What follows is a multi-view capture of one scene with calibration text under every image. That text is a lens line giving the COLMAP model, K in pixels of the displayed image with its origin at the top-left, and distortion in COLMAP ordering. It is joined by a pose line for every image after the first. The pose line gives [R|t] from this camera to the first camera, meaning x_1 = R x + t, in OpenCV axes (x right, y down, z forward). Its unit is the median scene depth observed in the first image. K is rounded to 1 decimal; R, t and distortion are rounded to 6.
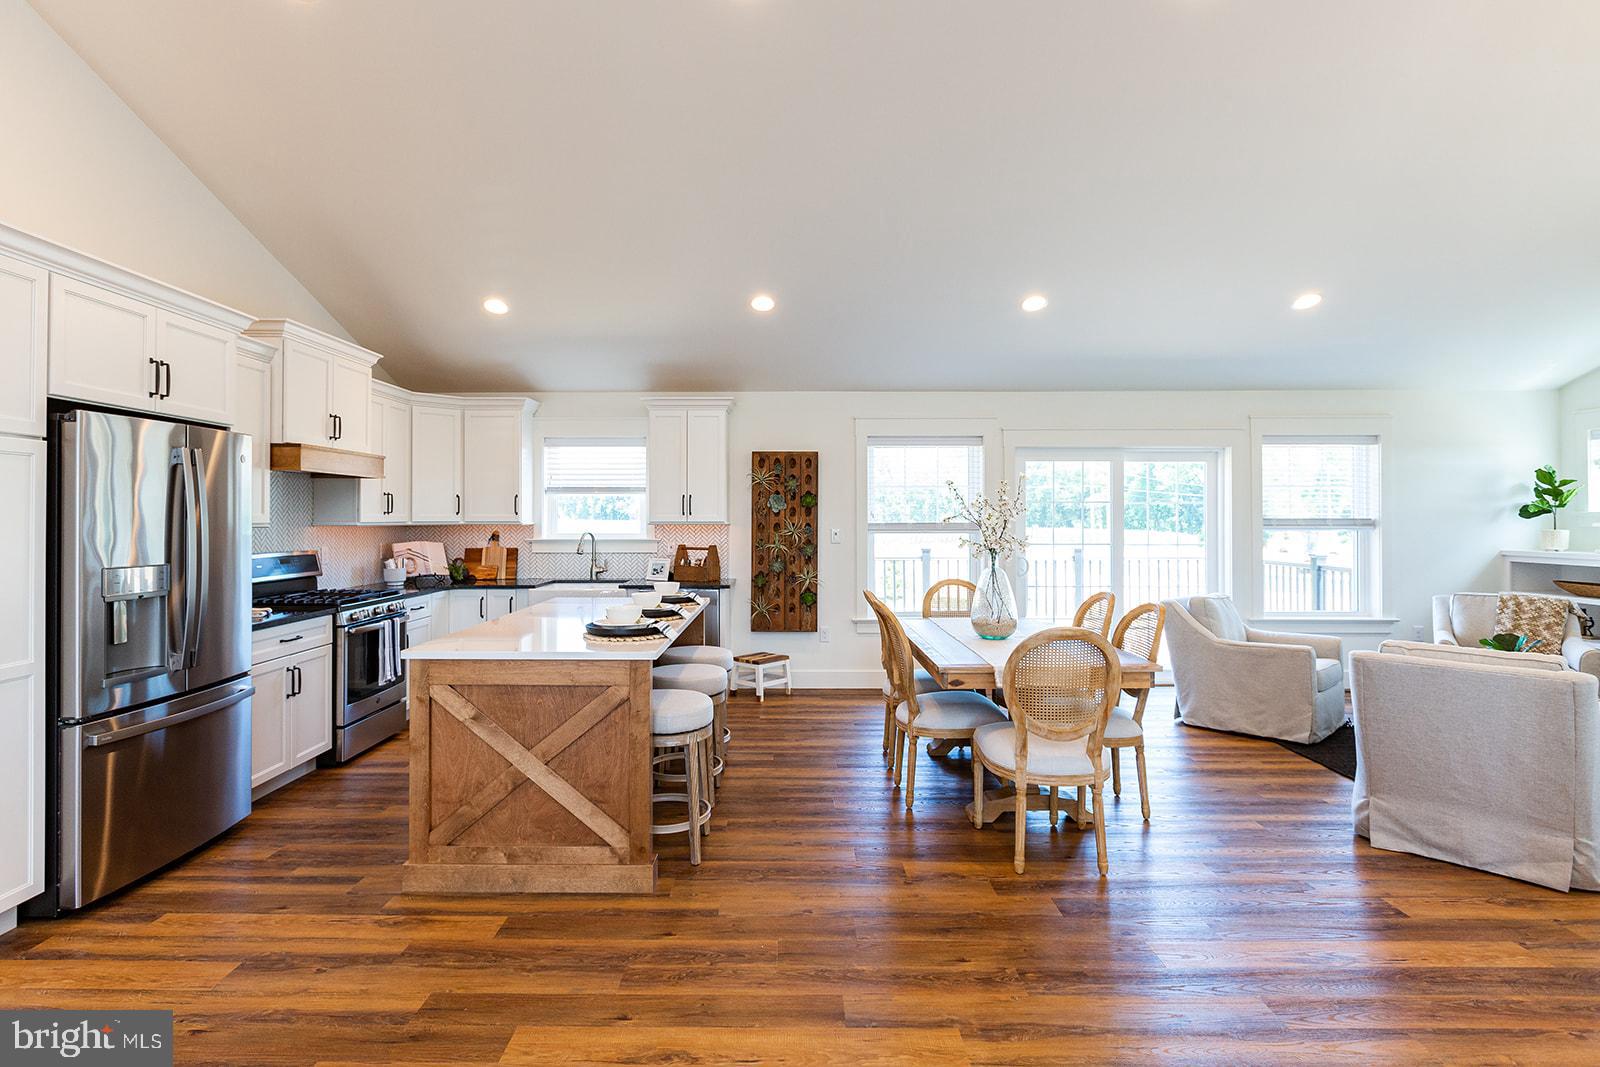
lens RADIAL K [[794.6, 0, 787.7], [0, 794.6, 510.6], [0, 0, 1]] dist [-0.007705, 0.001508]
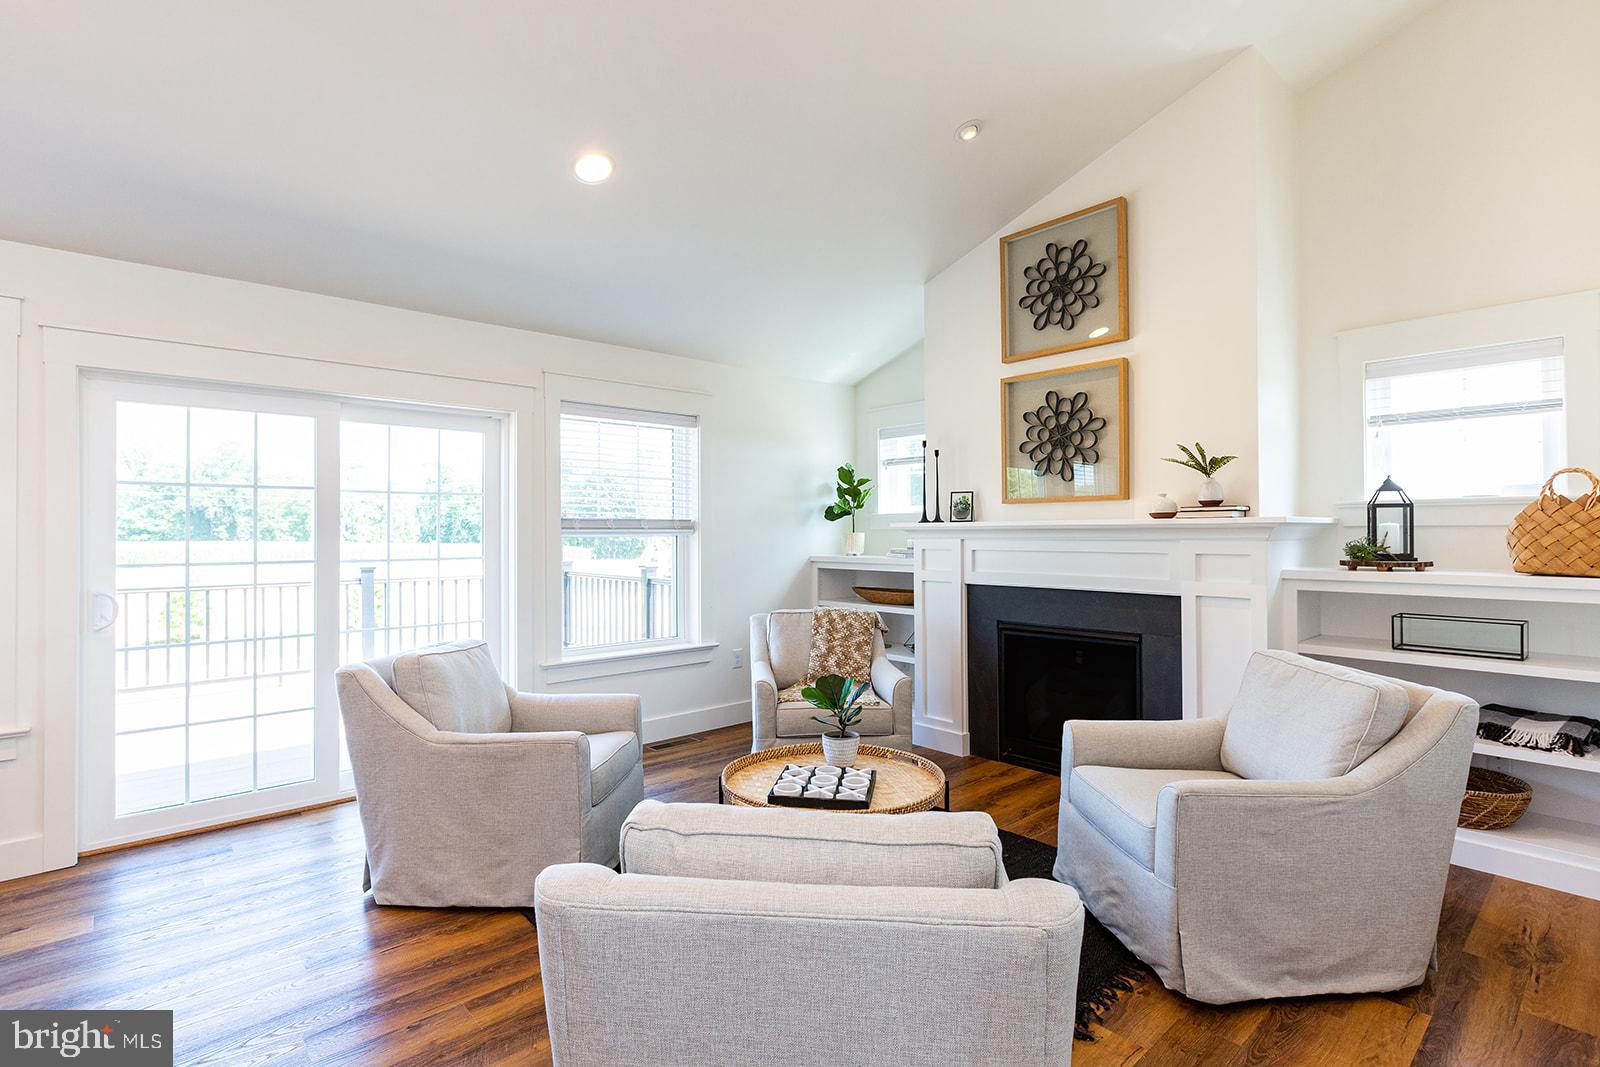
lens RADIAL K [[756.6, 0, 790.8], [0, 756.6, 526.3], [0, 0, 1]] dist [-0.010293, 0.002543]
pose [[0.744537, 0.001756, 0.667578, 0.312313], [-0.001119, 0.999998, -0.001382, 0.017879], [-0.667580, 0.000282, 0.744538, 0.375456]]
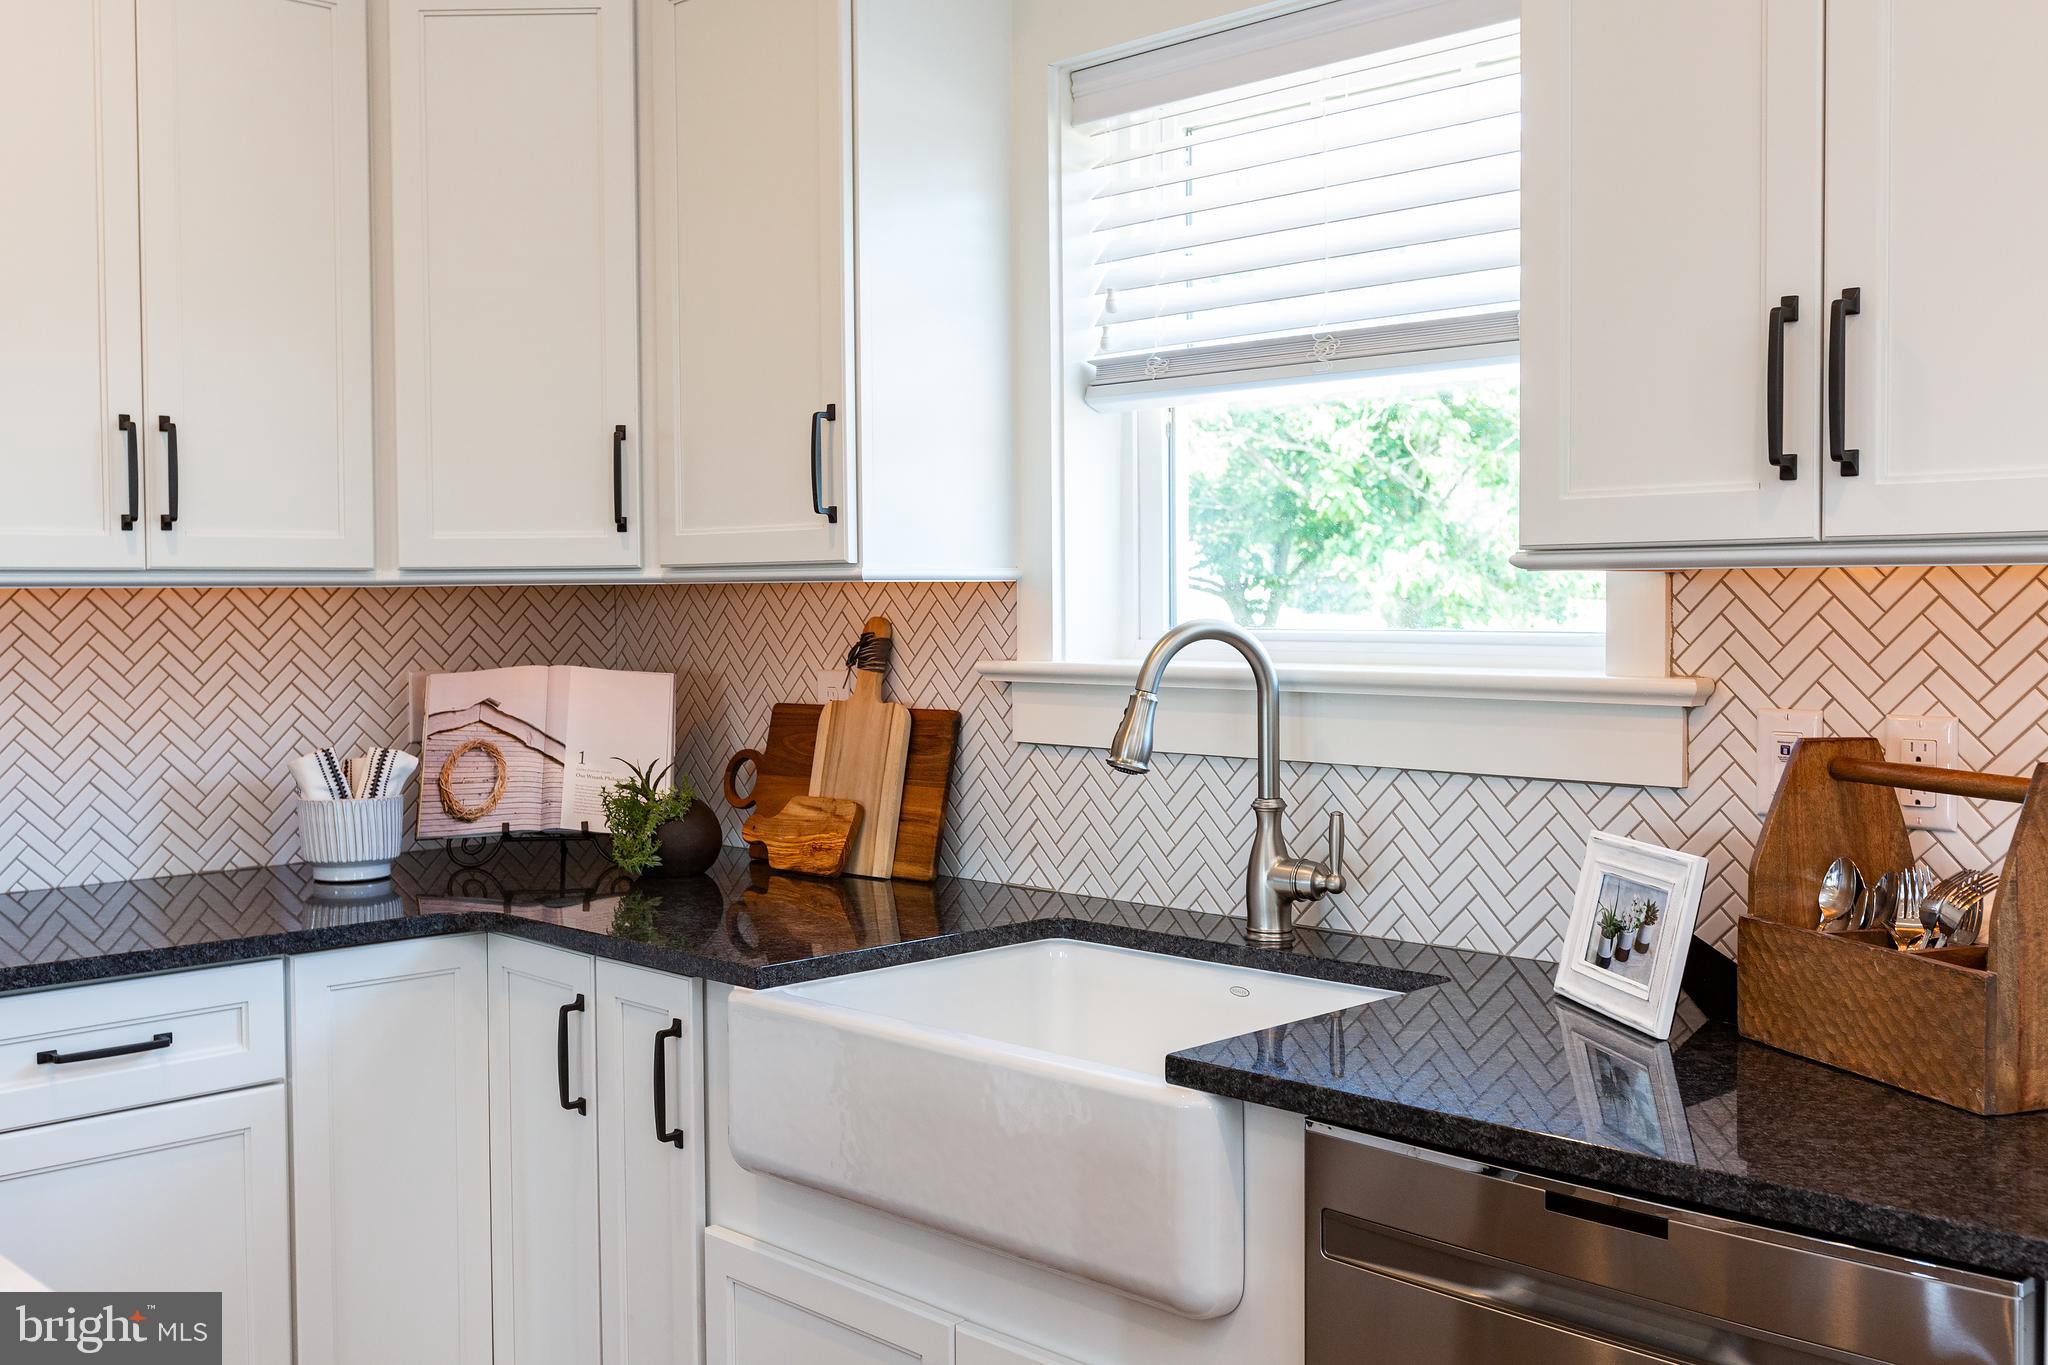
lens RADIAL K [[1977.3, 0, 1018.6], [0, 1977.3, 681.2], [0, 0, 1]] dist [-0.006323, 0.000000]
pose [[0.703418, 0.026507, -0.710282, -0.009330], [0.012417, 0.998694, 0.049567, 0.018426], [0.710668, -0.043686, 0.702169, 0.708981]]
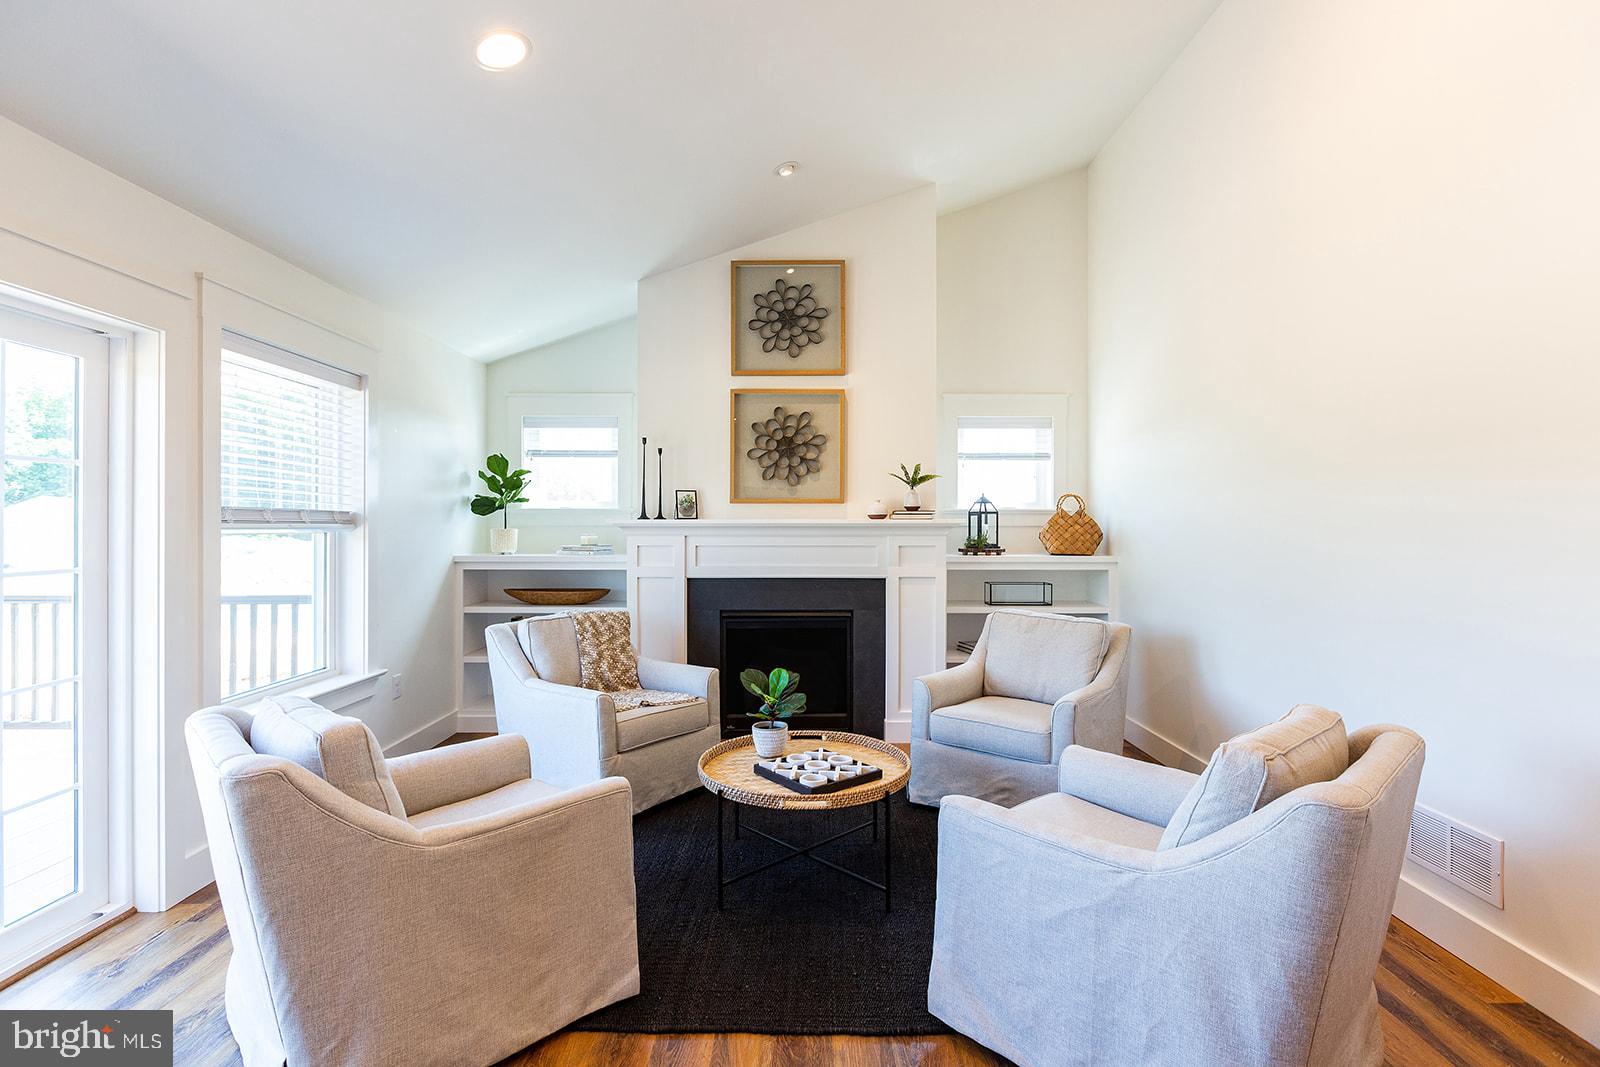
lens RADIAL K [[756.6, 0, 786.3], [0, 756.6, 526.5], [0, 0, 1]] dist [-0.010293, 0.002543]
pose [[-0.003454, 0.000258, 0.999994, 0.167055], [-0.009340, 0.999956, -0.000291, 0.019083], [-0.999950, -0.009341, -0.003451, 0.690467]]
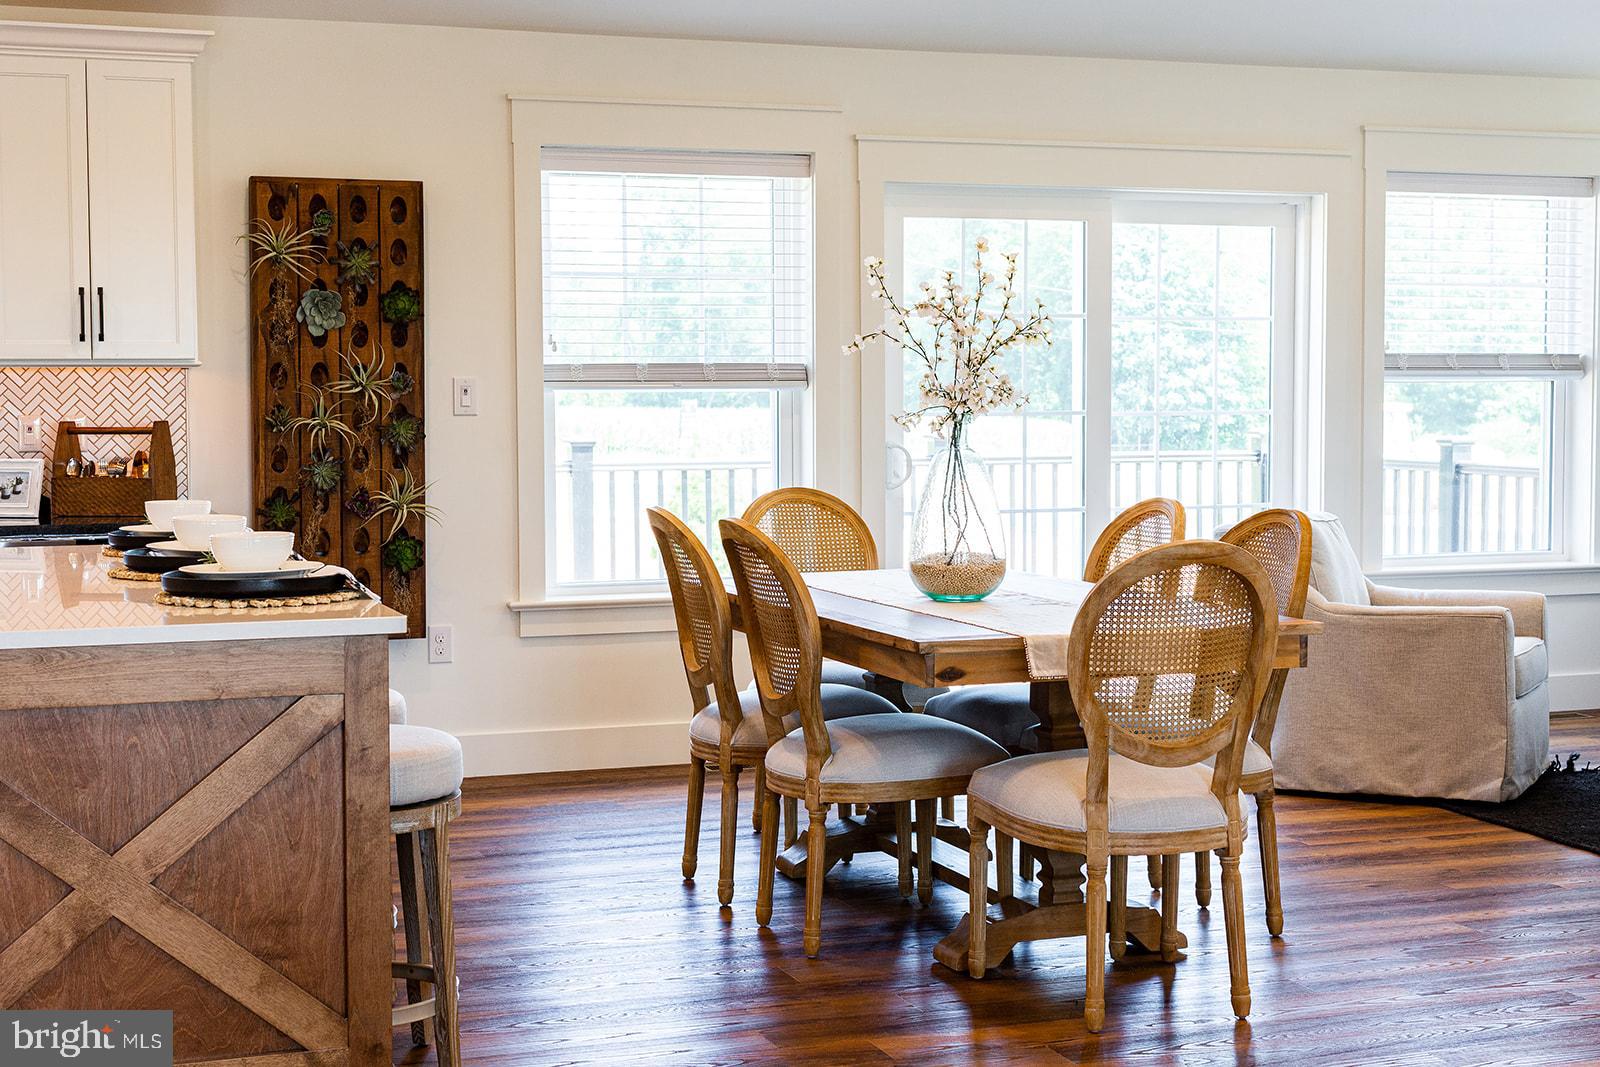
lens RADIAL K [[2322.6, 0, 792.5], [0, 2322.6, 518.7], [0, 0, 1]] dist [0.009392, 0.000000]
pose [[0.937094, -0.023441, 0.348288, -0.195815], [0.000197, 0.997778, 0.066622, 0.015848], [-0.349076, -0.062363, 0.935017, -0.146801]]
